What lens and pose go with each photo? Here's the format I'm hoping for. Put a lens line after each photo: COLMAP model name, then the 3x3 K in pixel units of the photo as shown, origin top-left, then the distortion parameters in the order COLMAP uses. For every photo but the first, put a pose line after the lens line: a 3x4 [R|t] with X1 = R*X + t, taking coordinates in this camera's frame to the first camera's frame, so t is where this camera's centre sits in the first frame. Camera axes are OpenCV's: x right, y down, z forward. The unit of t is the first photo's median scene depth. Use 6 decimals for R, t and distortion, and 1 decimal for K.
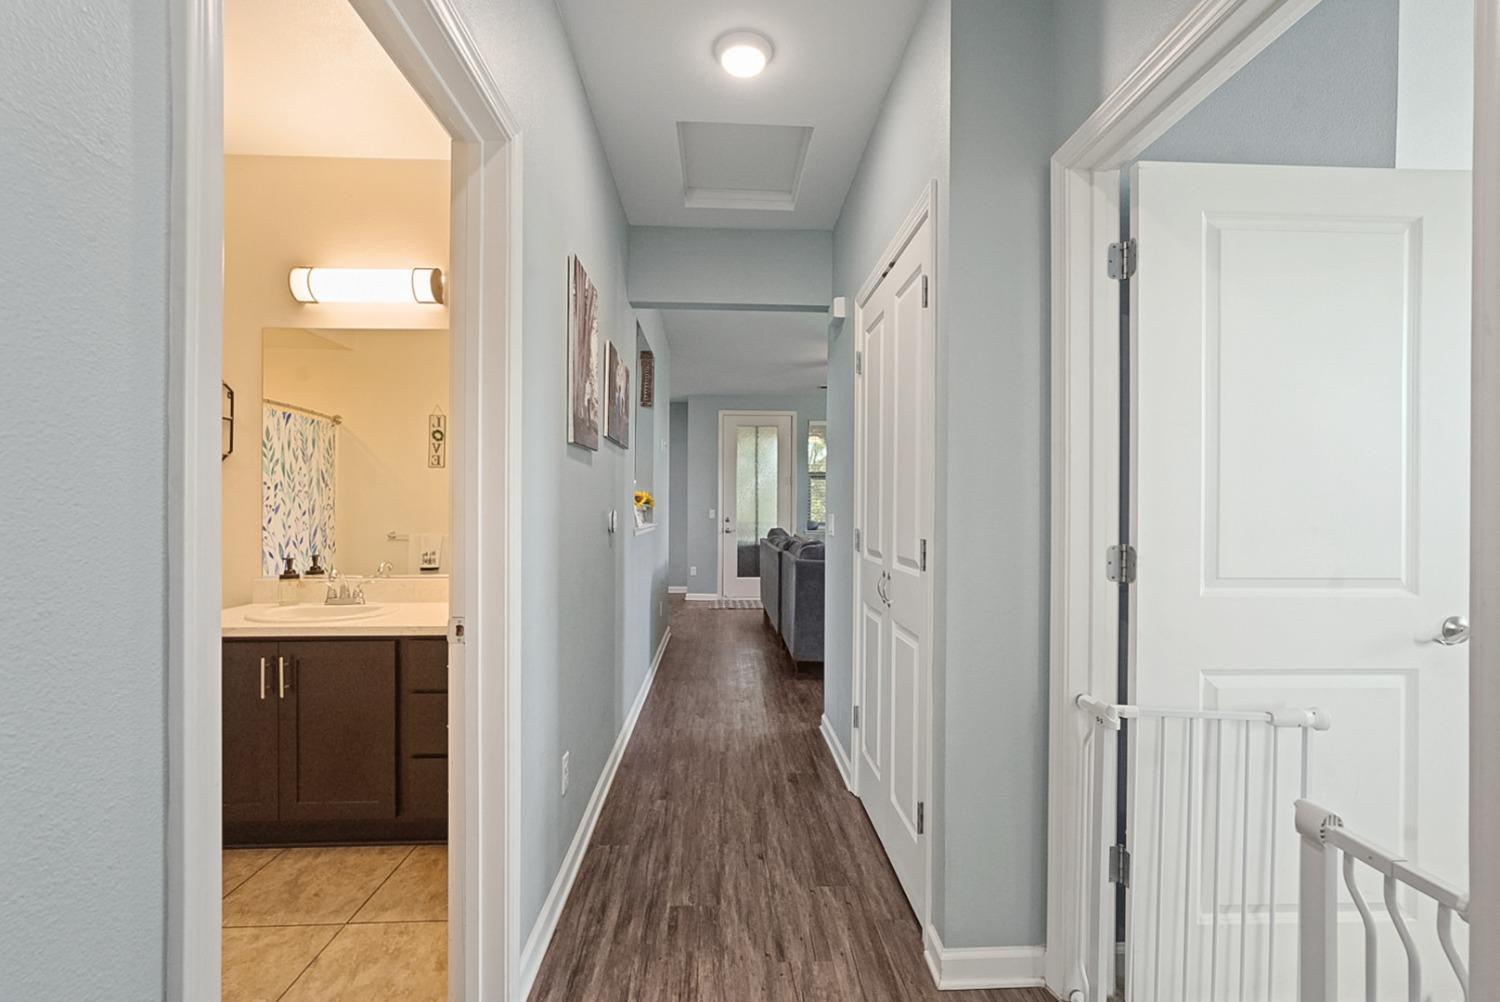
lens RADIAL K [[666.8, 0, 748.2], [0, 666.8, 506.7], [0, 0, 1]] dist [-0.006863, 0.001146]
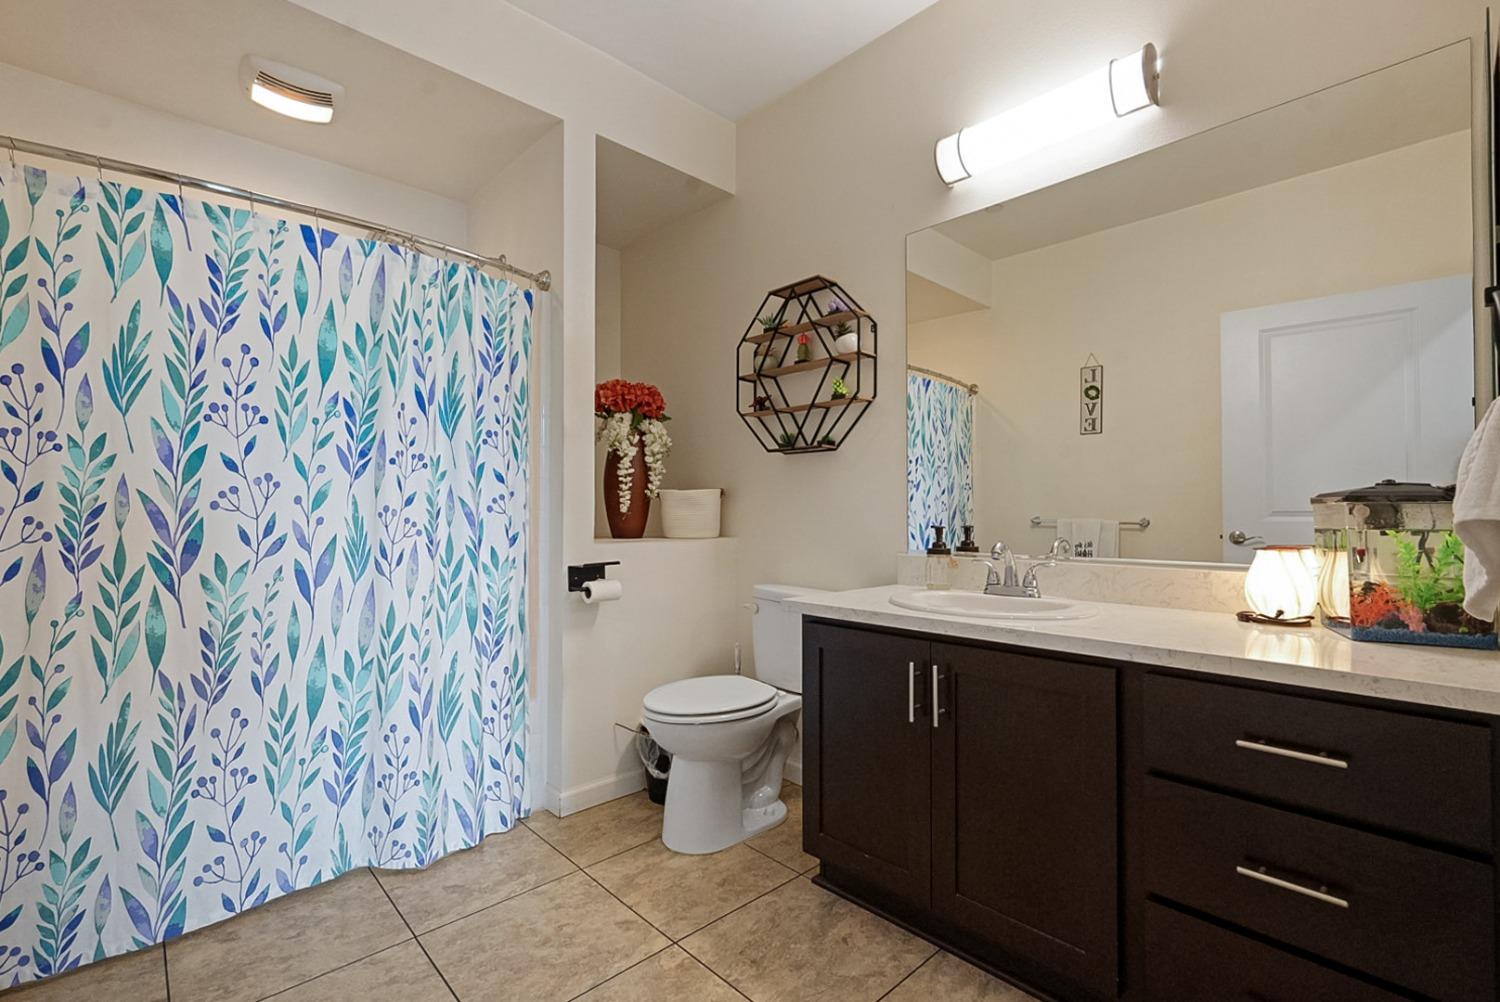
lens RADIAL K [[666.8, 0, 741.8], [0, 666.8, 502.1], [0, 0, 1]] dist [-0.006863, 0.001146]
pose [[0.648609, -0.013682, -0.760999, -0.175896], [0.000075, 0.999840, -0.017912, 0.041838], [0.761122, 0.011560, 0.648506, 0.231554]]
